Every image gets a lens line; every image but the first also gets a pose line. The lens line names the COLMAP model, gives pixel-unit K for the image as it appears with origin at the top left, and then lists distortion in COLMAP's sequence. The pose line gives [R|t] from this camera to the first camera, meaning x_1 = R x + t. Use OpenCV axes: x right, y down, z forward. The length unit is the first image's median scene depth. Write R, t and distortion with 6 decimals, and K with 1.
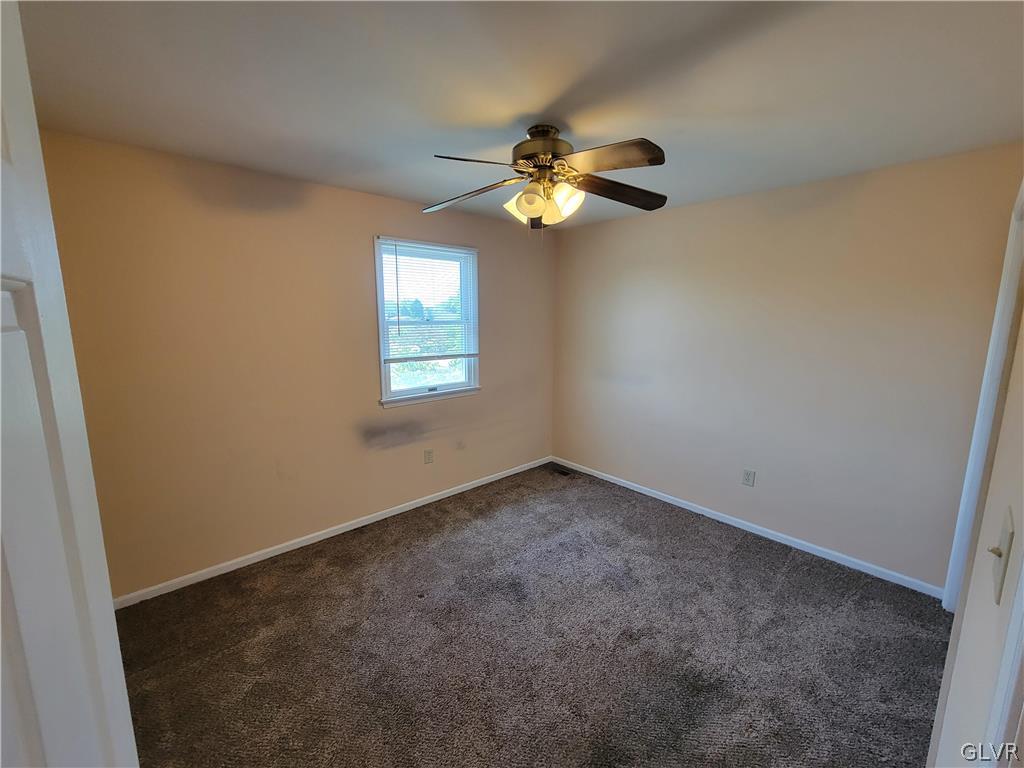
lens RADIAL K [[417.2, 0, 516.7], [0, 417.2, 377.4], [0, 0, 1]] dist [-0.001636, -0.000007]
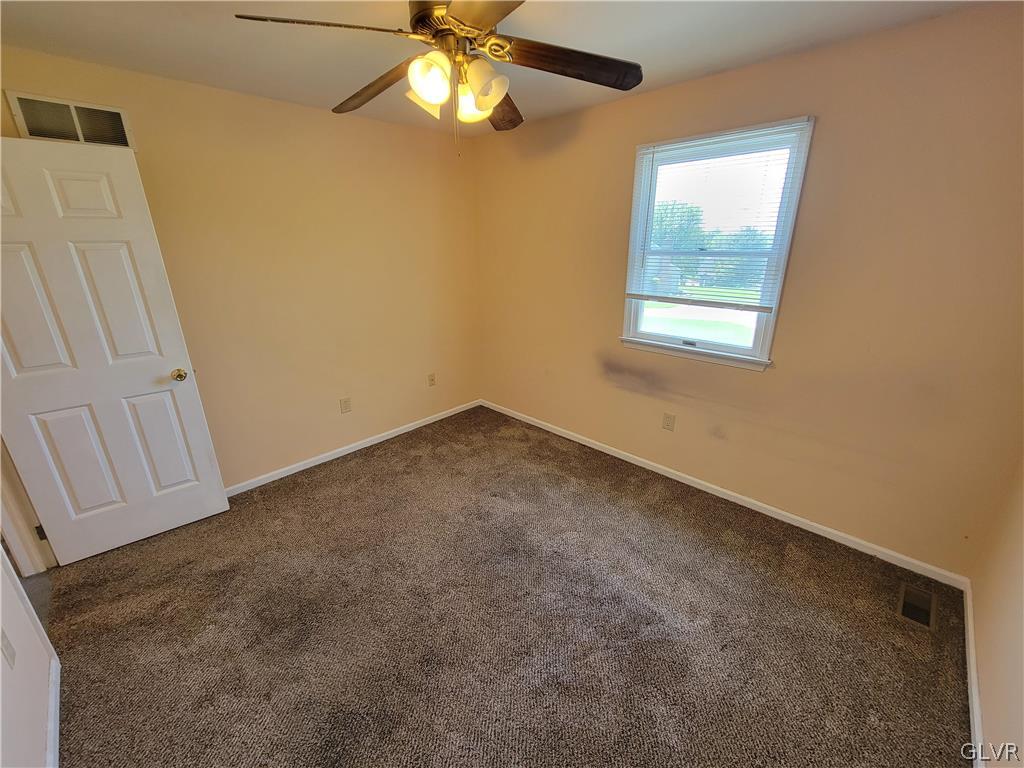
lens RADIAL K [[413.8, 0, 525.5], [0, 413.8, 385.4], [0, 0, 1]] dist [0.000848, 0.000115]
pose [[0.071386, 0.315314, -0.946299, 0.529256], [-0.153402, 0.940902, 0.301944, -0.083293], [0.985582, 0.123610, 0.115537, 0.632699]]
